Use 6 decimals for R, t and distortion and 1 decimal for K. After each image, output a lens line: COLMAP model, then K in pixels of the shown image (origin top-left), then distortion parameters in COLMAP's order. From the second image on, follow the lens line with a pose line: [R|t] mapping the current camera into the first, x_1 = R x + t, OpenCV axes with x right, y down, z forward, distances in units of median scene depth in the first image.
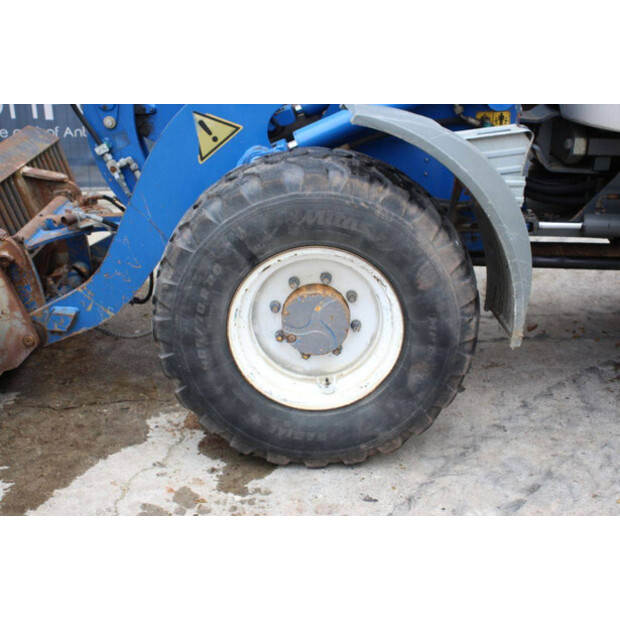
lens RADIAL K [[931.5, 0, 310.0], [0, 931.5, 310.0], [0, 0, 1]] dist [0.134471, -0.042959]
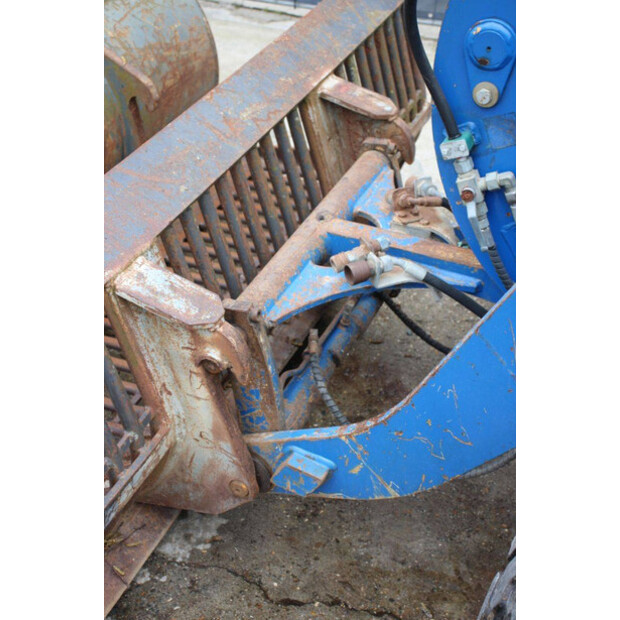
lens RADIAL K [[931.5, 0, 310.0], [0, 931.5, 310.0], [0, 0, 1]] dist [0.134471, -0.042959]
pose [[0.914400, 0.273872, -0.298104, -0.127301], [-0.179017, 0.934057, 0.309015, -0.224871], [0.363077, -0.229198, 0.903130, 0.540668]]
